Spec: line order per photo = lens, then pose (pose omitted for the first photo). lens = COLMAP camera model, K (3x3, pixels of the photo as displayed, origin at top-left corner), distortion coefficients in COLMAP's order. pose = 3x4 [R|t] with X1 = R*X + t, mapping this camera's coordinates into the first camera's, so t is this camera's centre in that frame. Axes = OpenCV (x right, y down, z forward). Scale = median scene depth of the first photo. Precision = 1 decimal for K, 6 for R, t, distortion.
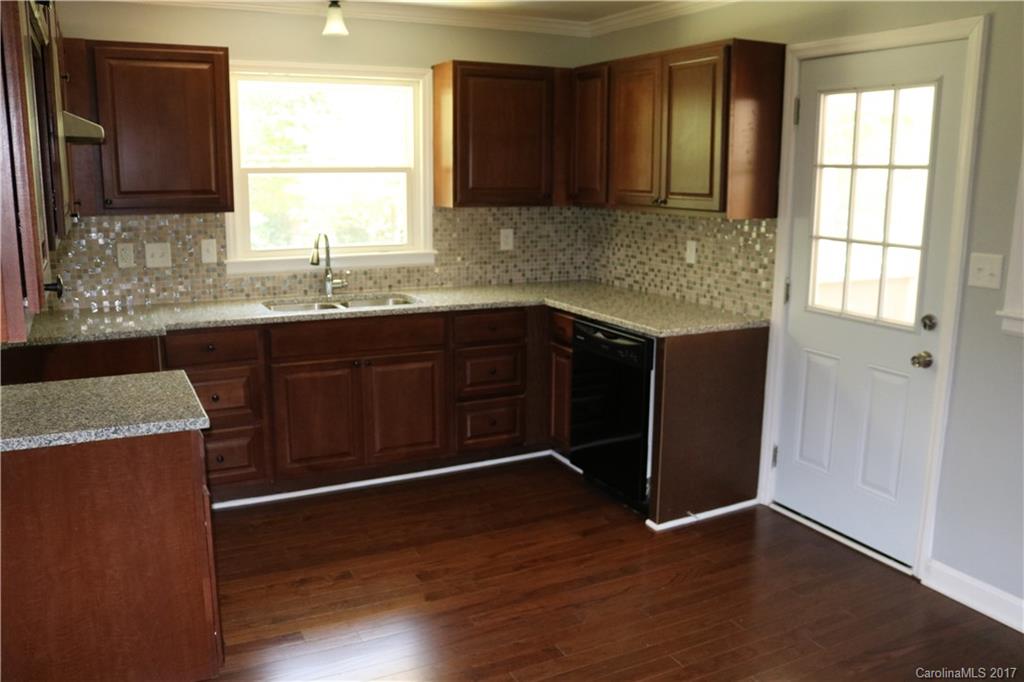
lens RADIAL K [[854.9, 0, 512.0], [0, 854.9, 341.0], [0, 0, 1]] dist [-0.156068, 0.135787]
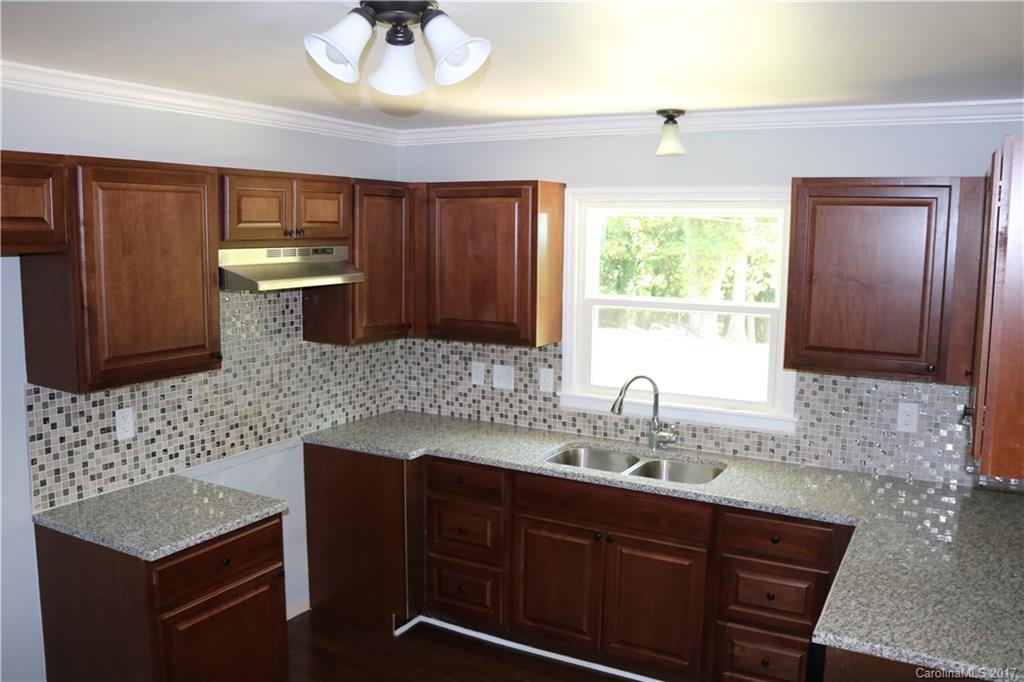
lens RADIAL K [[854.9, 0, 512.0], [0, 854.9, 341.0], [0, 0, 1]] dist [-0.156068, 0.135787]
pose [[0.546797, 0.106319, -0.830487, 0.448231], [-0.169863, 0.985364, 0.014307, -0.160457], [0.819853, 0.133245, 0.556854, 0.400335]]
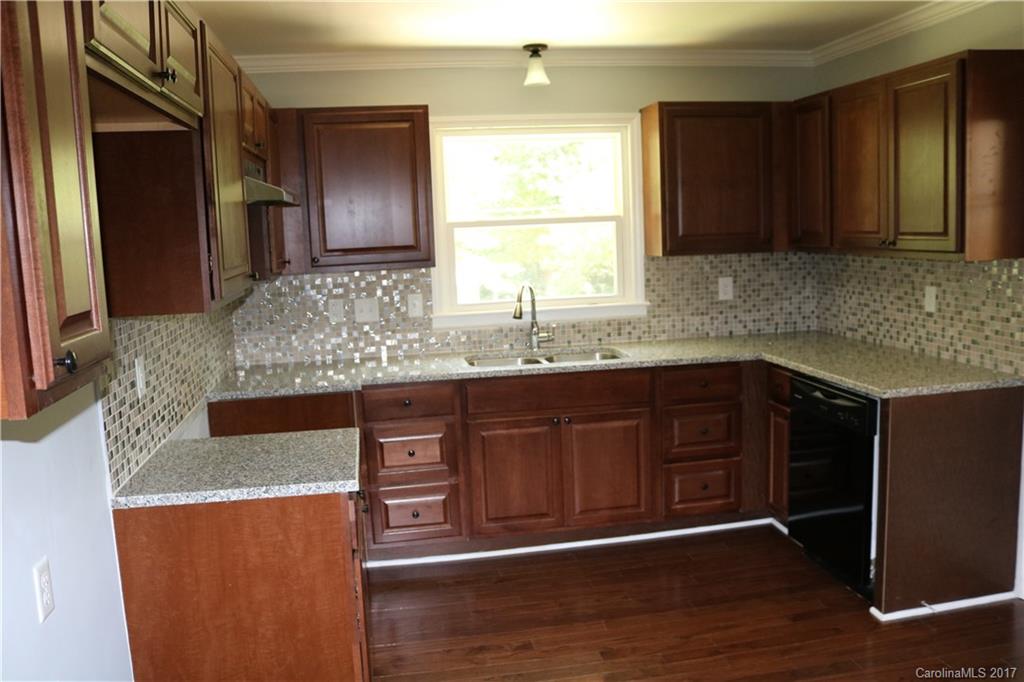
lens RADIAL K [[854.9, 0, 512.0], [0, 854.9, 341.0], [0, 0, 1]] dist [-0.156068, 0.135787]
pose [[0.953121, -0.004866, -0.302550, 0.060094], [-0.011855, 0.998503, -0.053405, -0.011261], [0.302357, 0.054488, 0.951636, 0.060202]]
